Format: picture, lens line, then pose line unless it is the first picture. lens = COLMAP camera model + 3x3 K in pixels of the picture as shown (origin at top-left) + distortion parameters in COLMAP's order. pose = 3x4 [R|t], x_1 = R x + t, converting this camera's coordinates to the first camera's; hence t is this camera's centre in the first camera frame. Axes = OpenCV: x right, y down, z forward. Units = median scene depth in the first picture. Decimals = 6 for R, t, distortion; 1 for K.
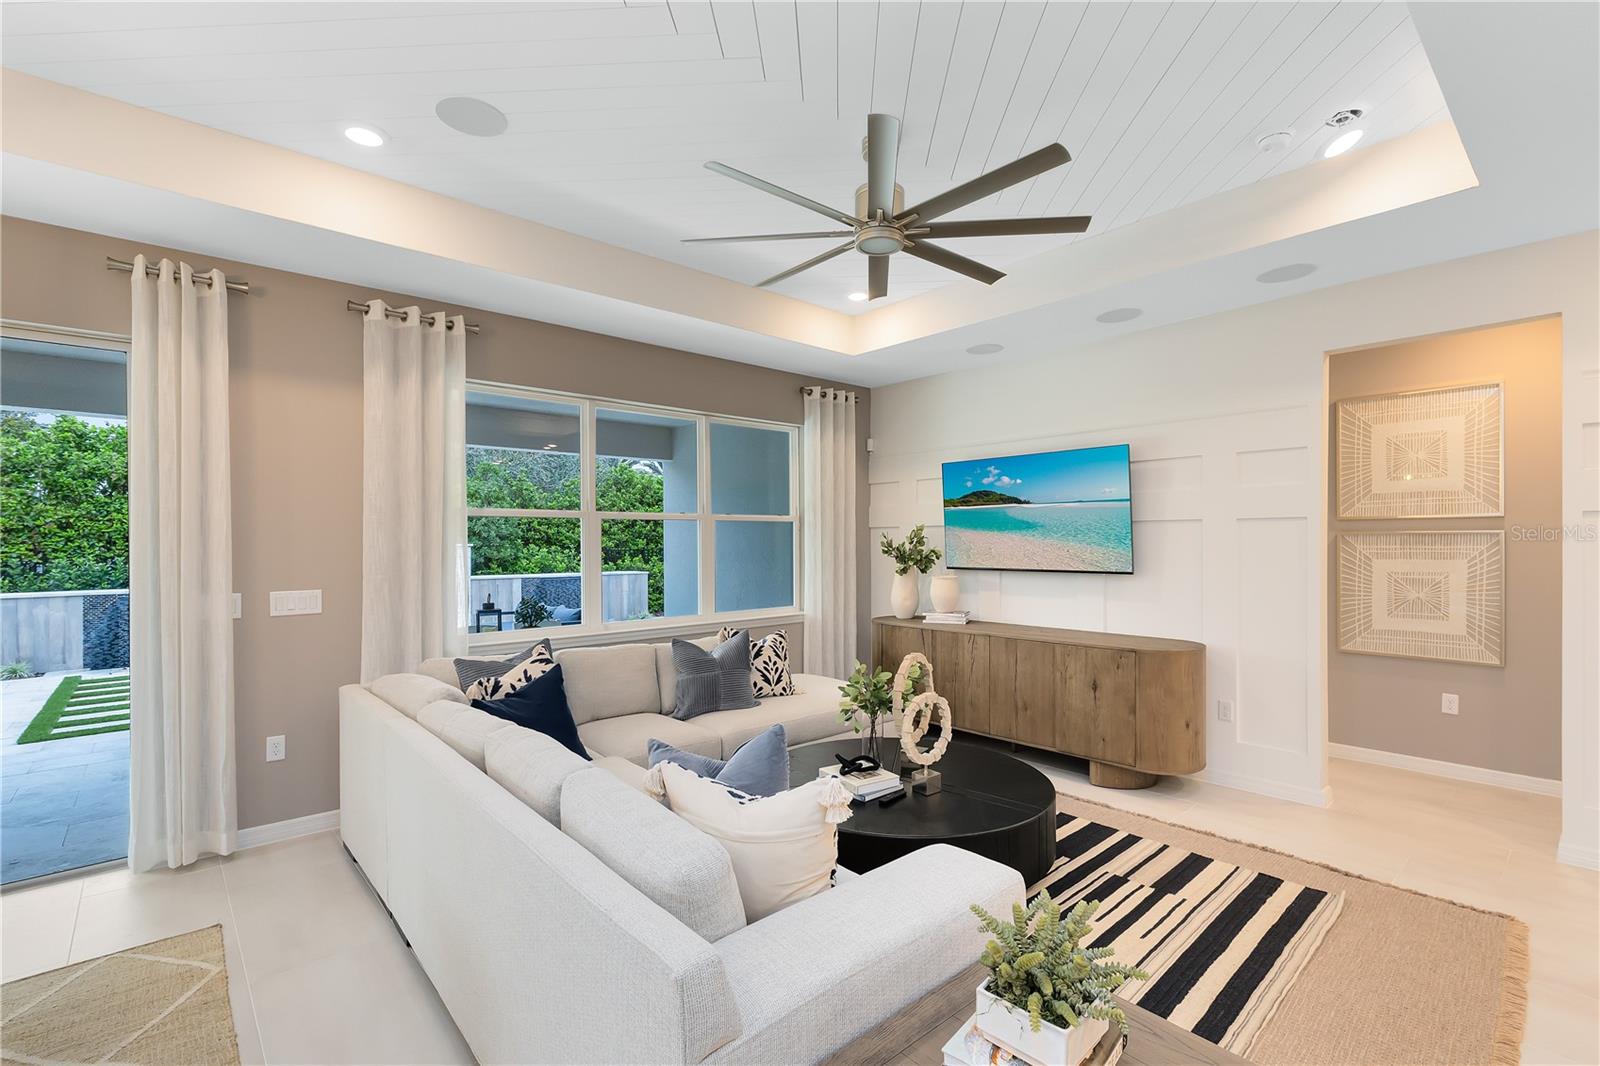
lens RADIAL K [[737.0, 0, 797.7], [0, 737.0, 549.7], [0, 0, 1]] dist [0.008566, -0.000051]
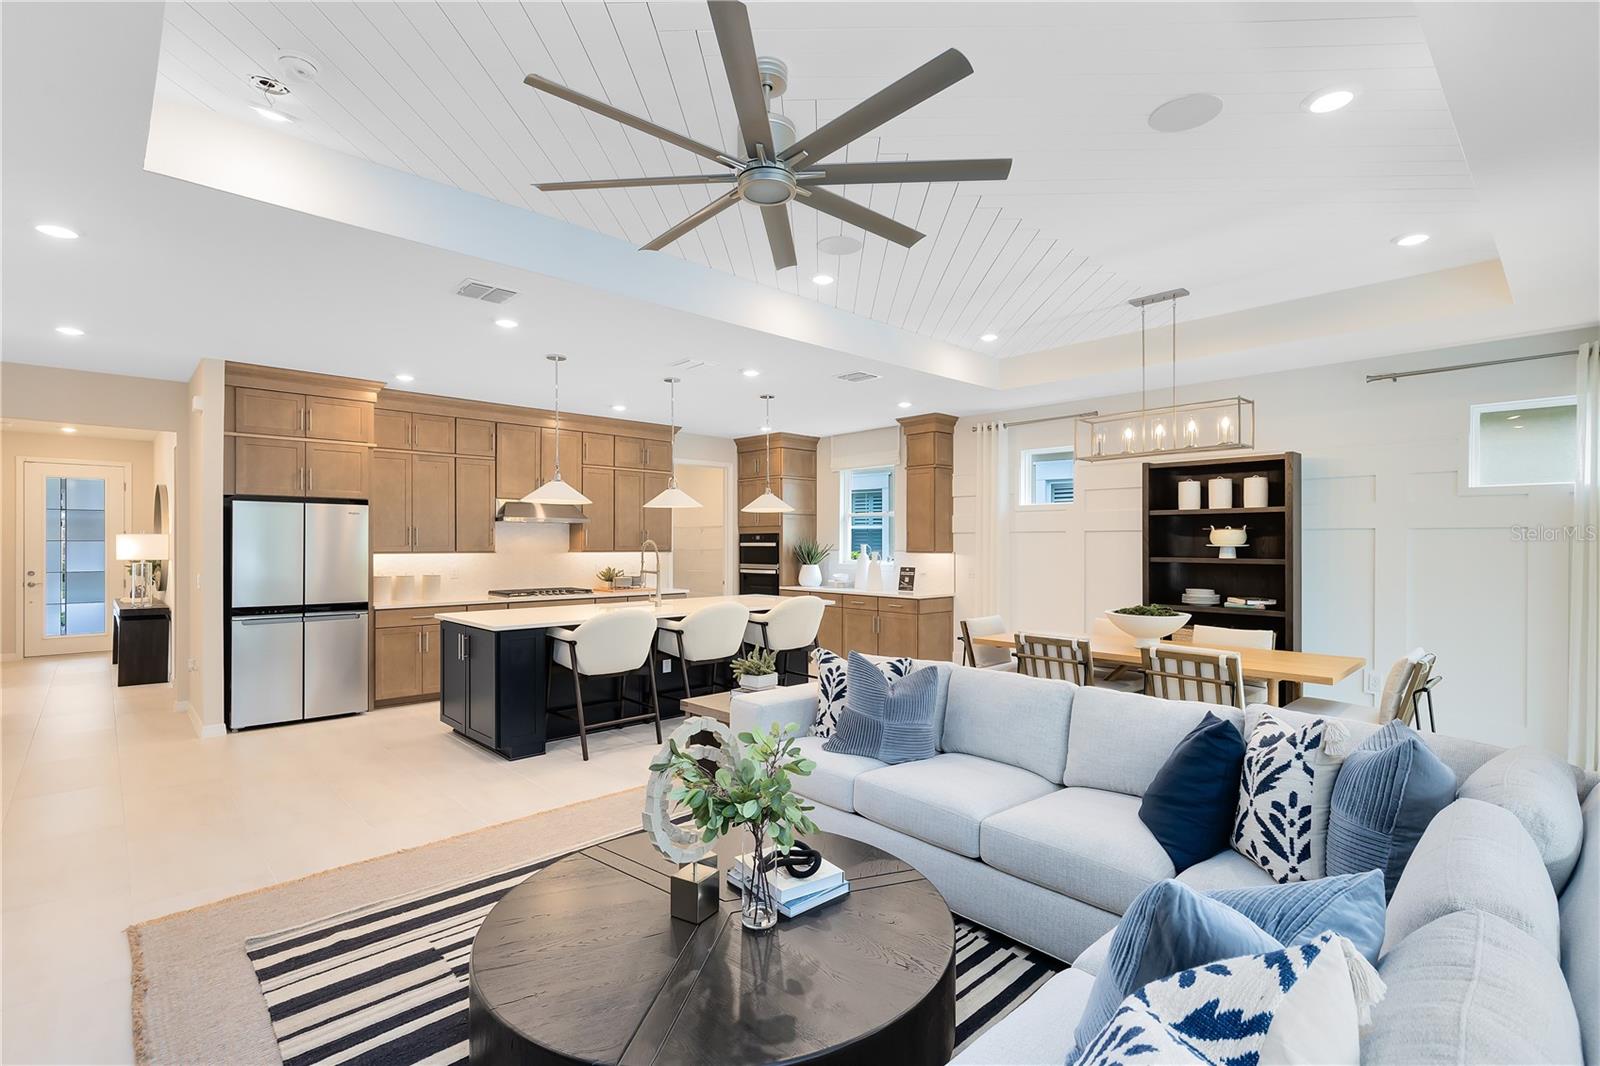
lens RADIAL K [[737.0, 0, 803.8], [0, 737.0, 539.9], [0, 0, 1]] dist [0.008566, -0.000051]
pose [[-0.999078, 0.002617, -0.042848, 0.080860], [0.002297, 0.999969, 0.007519, -0.013860], [0.042867, 0.007414, -0.999053, 1.196480]]
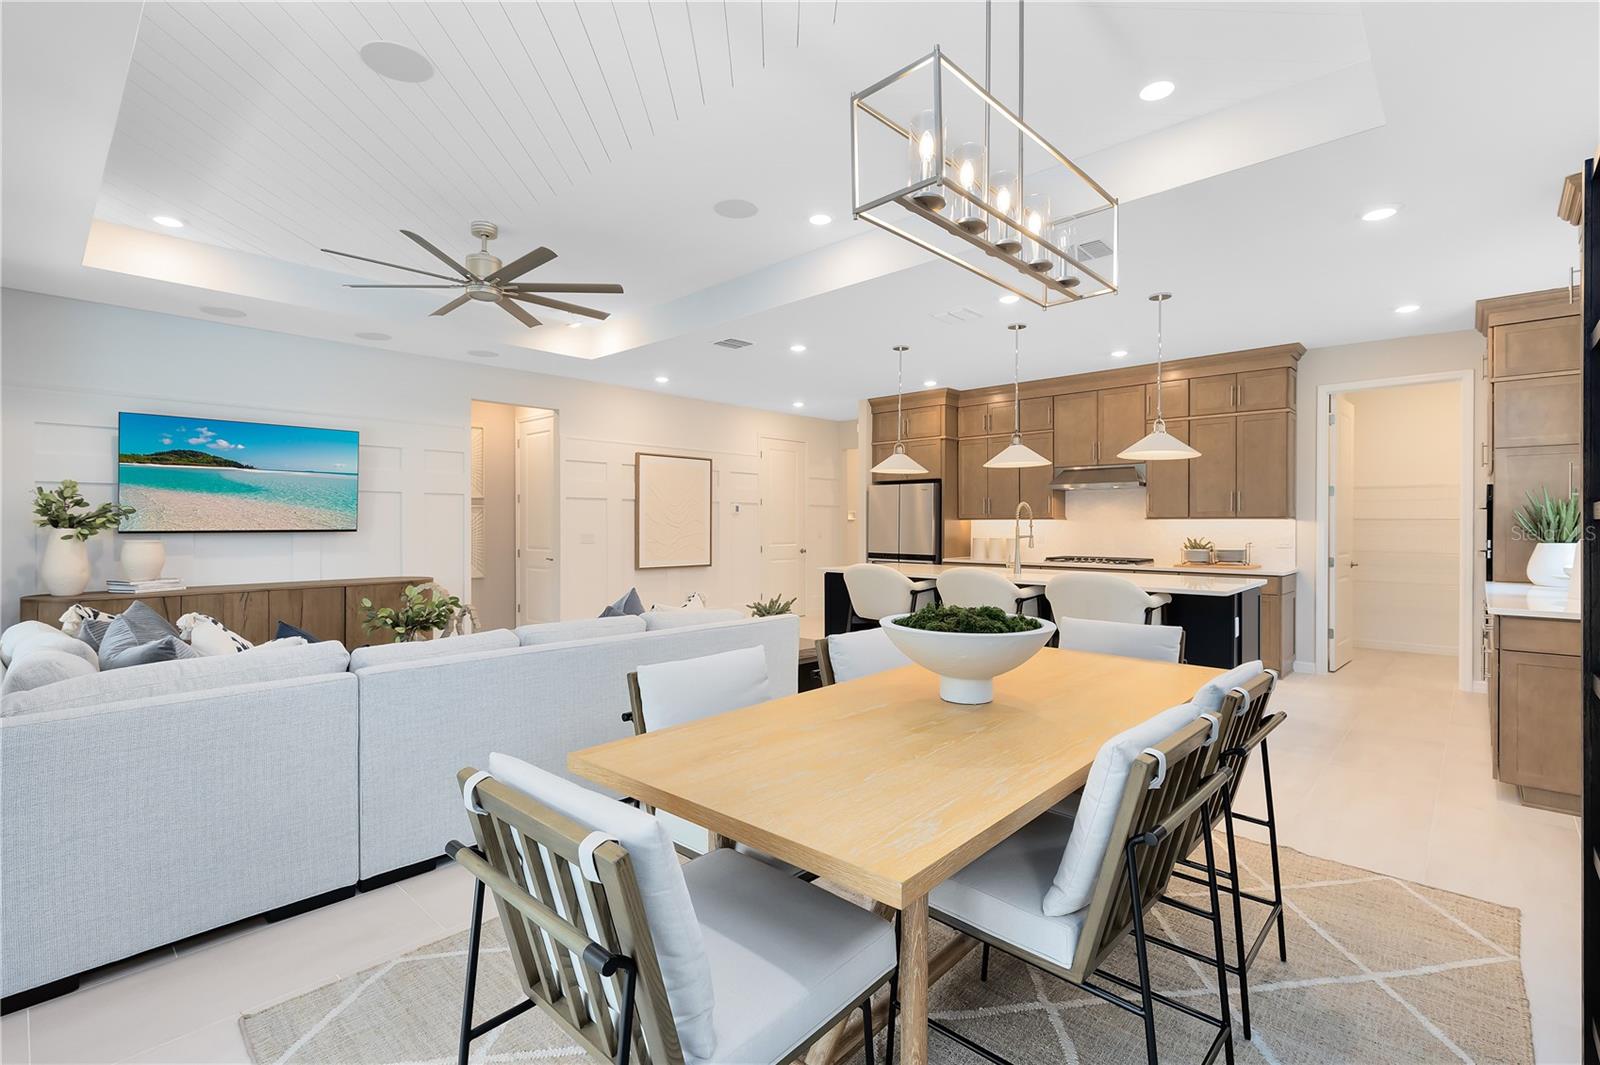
lens RADIAL K [[737.0, 0, 802.5], [0, 737.0, 528.7], [0, 0, 1]] dist [0.008566, -0.000051]
pose [[-0.107330, -0.001204, 0.994223, -0.918504], [0.011558, 0.999930, 0.002458, 0.033892], [-0.994156, 0.011755, -0.107309, 0.350658]]
